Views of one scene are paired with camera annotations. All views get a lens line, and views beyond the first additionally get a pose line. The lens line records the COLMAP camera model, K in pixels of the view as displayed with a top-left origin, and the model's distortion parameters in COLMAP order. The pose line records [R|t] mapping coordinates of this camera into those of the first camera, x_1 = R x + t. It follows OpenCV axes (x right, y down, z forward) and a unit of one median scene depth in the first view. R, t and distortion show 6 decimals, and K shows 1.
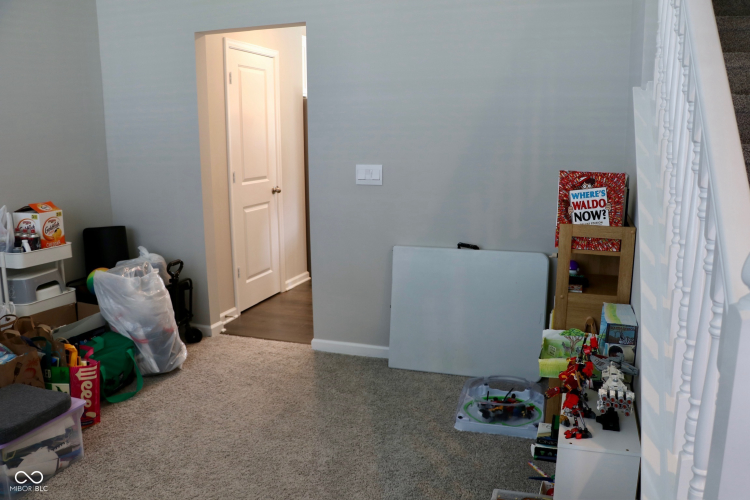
lens RADIAL K [[614.0, 0, 377.8], [0, 614.0, 262.2], [0, 0, 1]] dist [-0.183039, 0.160466]
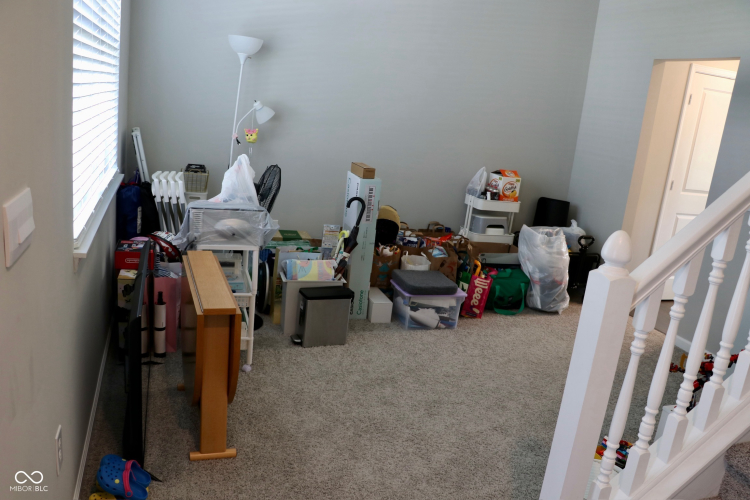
lens RADIAL K [[614.0, 0, 377.8], [0, 614.0, 262.2], [0, 0, 1]] dist [-0.183039, 0.160466]
pose [[0.606691, 0.277406, -0.744965, 0.407403], [-0.272039, 0.953005, 0.133330, 0.002208], [0.746941, 0.121770, 0.653644, -0.181788]]
